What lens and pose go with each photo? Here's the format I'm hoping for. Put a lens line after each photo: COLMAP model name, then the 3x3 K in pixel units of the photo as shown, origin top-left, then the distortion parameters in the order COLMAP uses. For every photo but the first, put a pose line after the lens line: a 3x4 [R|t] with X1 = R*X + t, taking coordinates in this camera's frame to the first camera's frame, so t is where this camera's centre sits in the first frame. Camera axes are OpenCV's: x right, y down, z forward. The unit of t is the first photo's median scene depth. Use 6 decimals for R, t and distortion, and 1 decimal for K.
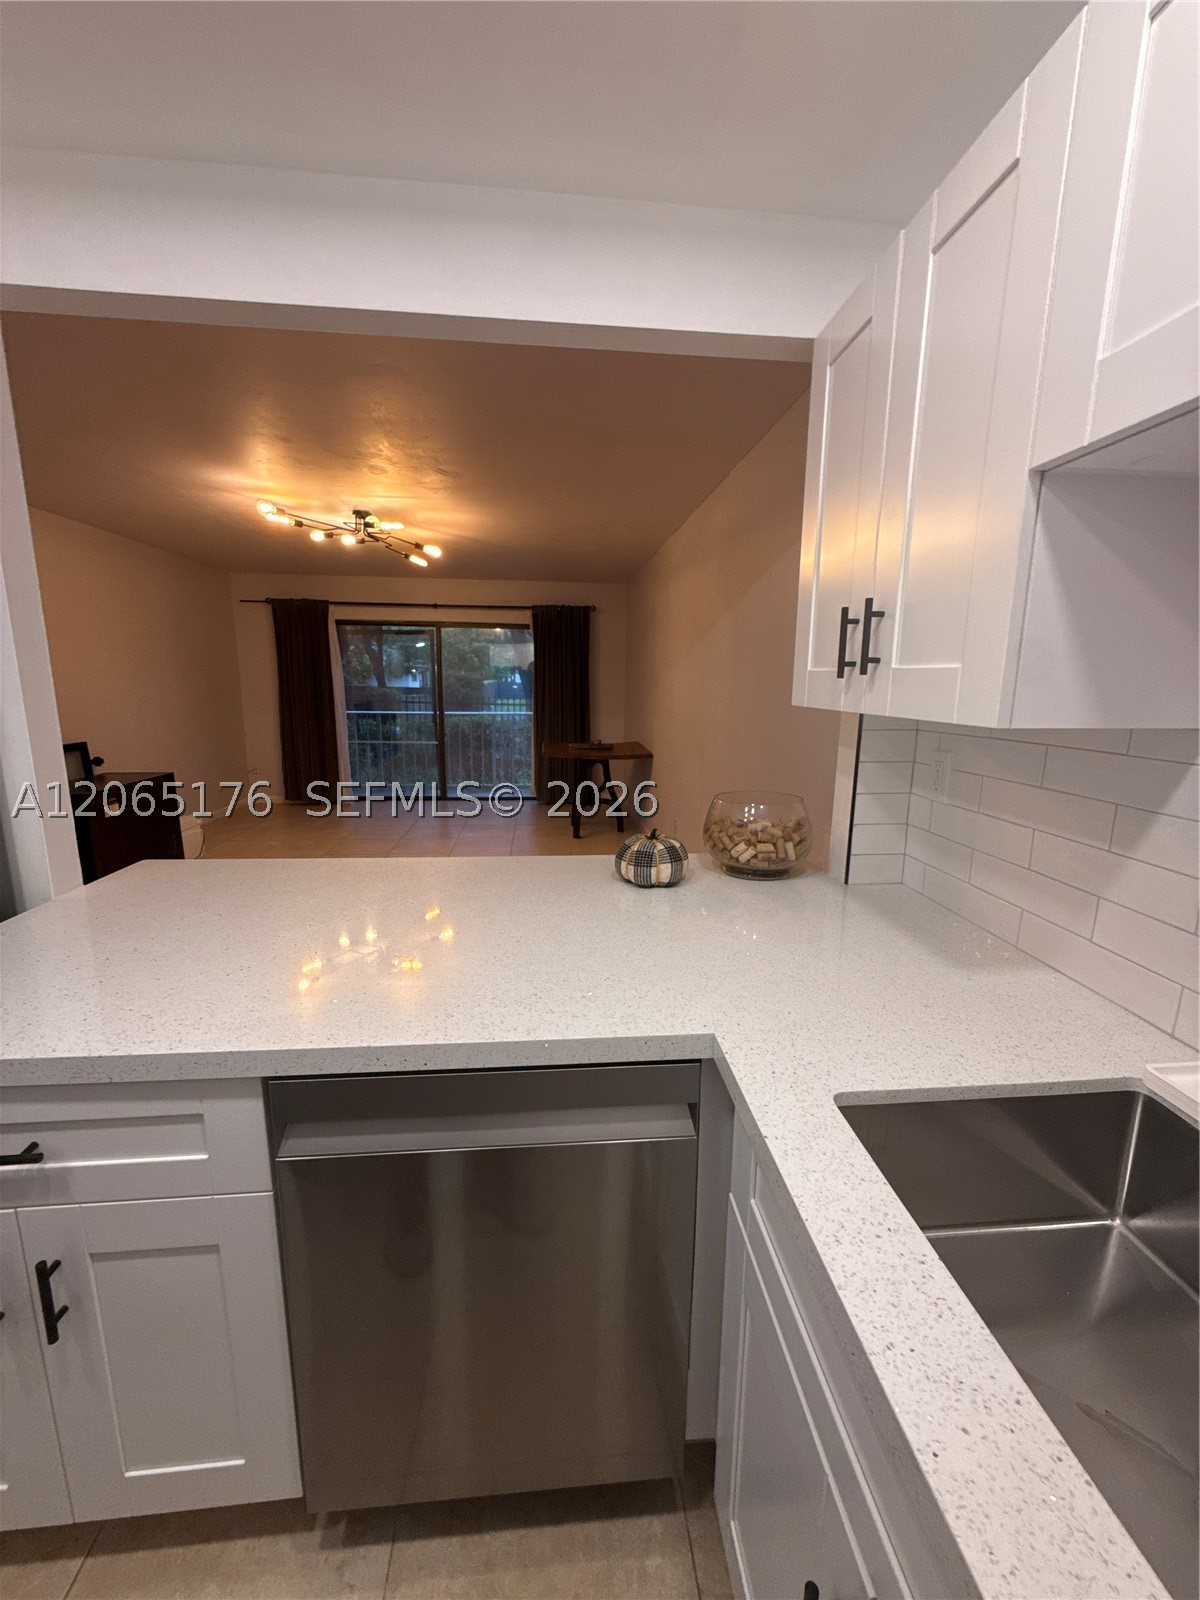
lens RADIAL K [[633.7, 0, 604.1], [0, 633.7, 802.3], [0, 0, 1]] dist [0.000009, 0.000248]
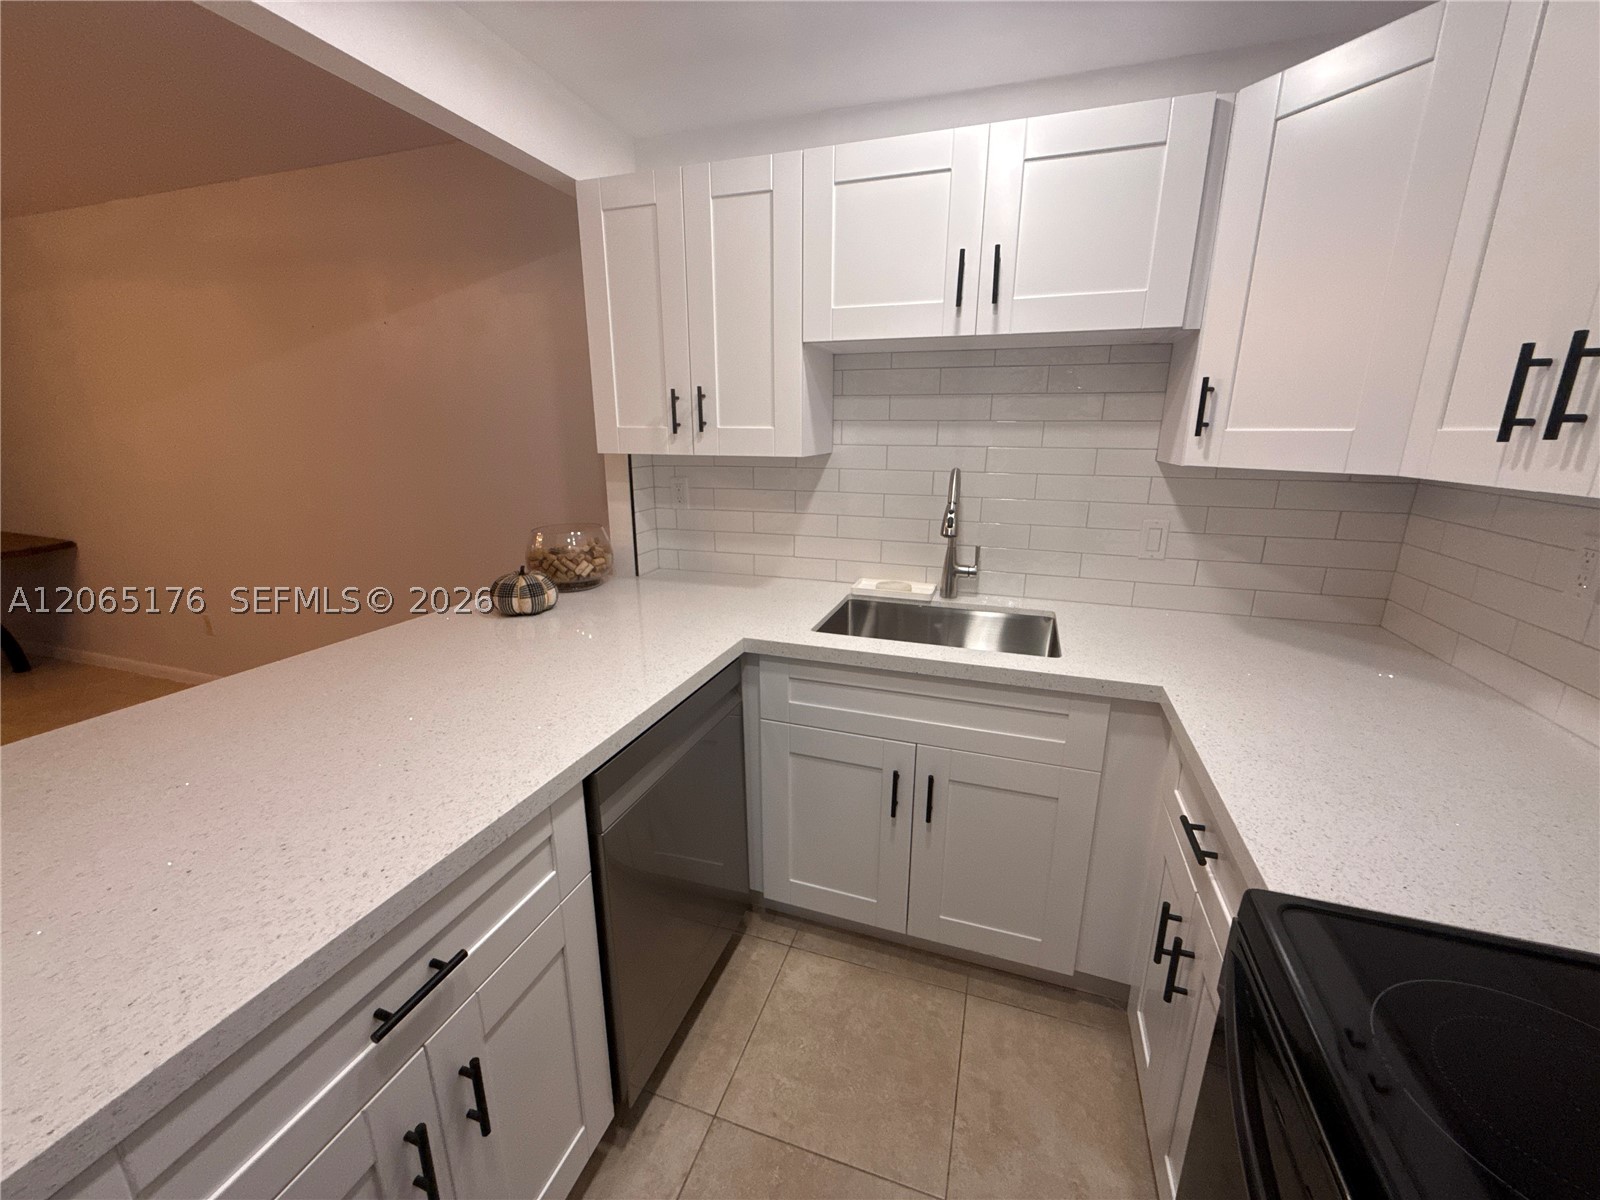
lens RADIAL K [[633.7, 0, 806.2], [0, 633.7, 596.9], [0, 0, 1]] dist [0.000009, 0.000248]
pose [[0.398007, -0.247194, 0.883451, -0.899985], [0.176014, 0.965698, 0.190910, -0.040096], [-0.900338, 0.079516, 0.427864, 0.042687]]
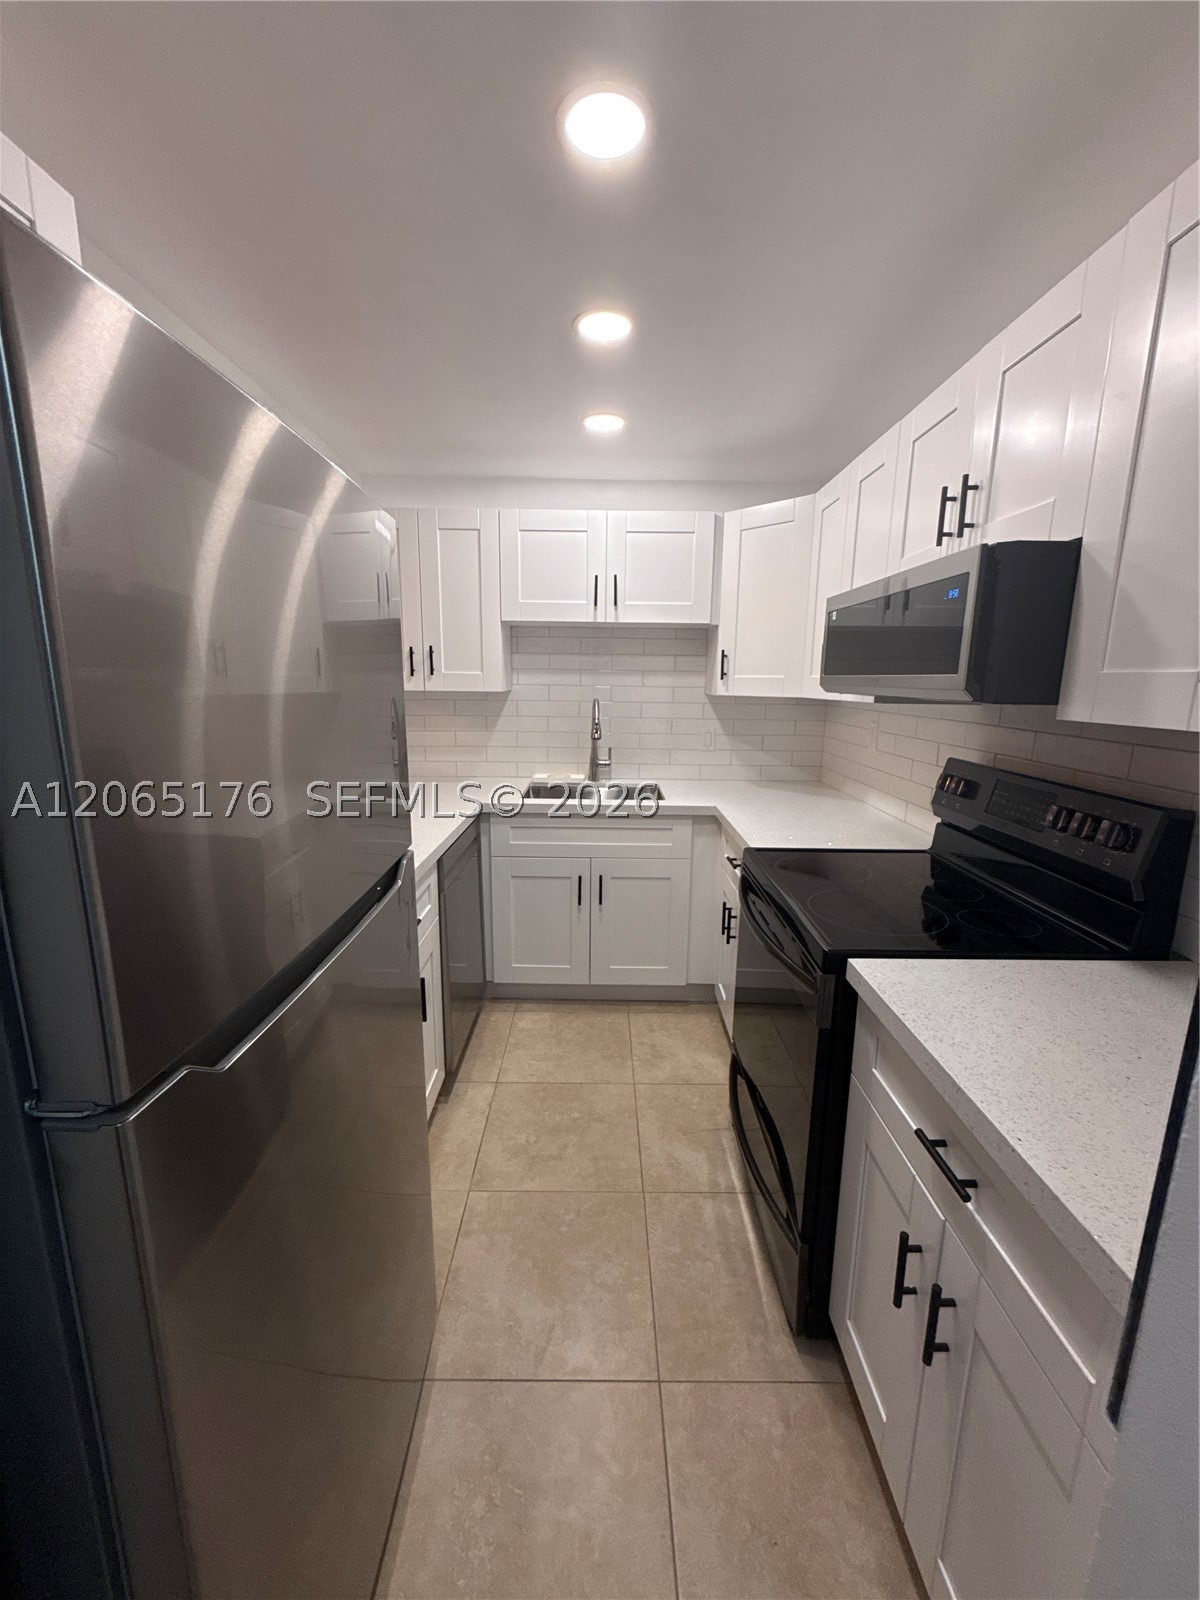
lens RADIAL K [[633.7, 0, 604.9], [0, 633.7, 796.7], [0, 0, 1]] dist [0.000009, 0.000248]
pose [[0.082501, -0.194948, 0.977338, -1.753423], [0.178244, 0.967754, 0.177991, -0.048003], [-0.980522, 0.159520, 0.114589, 0.082351]]
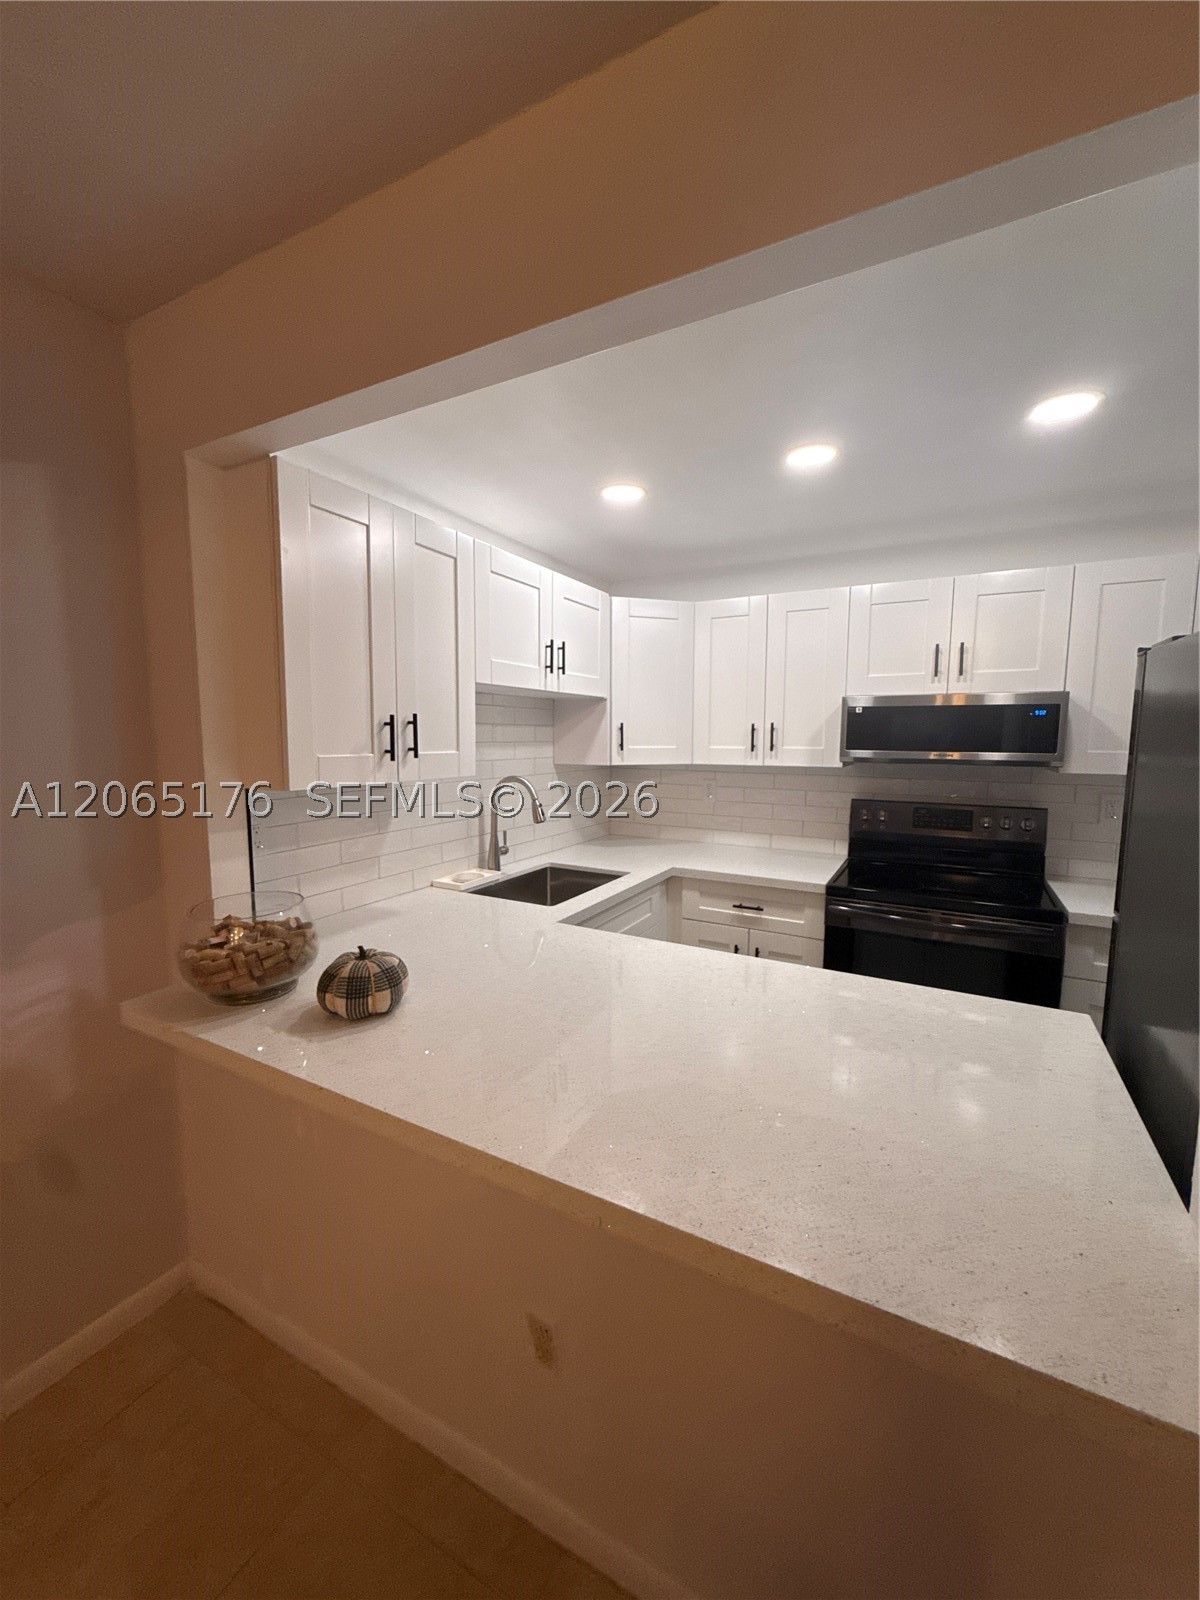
lens RADIAL K [[633.7, 0, 600.2], [0, 633.7, 803.6], [0, 0, 1]] dist [0.000009, 0.000248]
pose [[-0.835884, -0.077306, 0.543435, -0.758184], [0.088976, 0.957857, 0.273117, -0.412854], [-0.541646, 0.276647, -0.793779, 1.727976]]
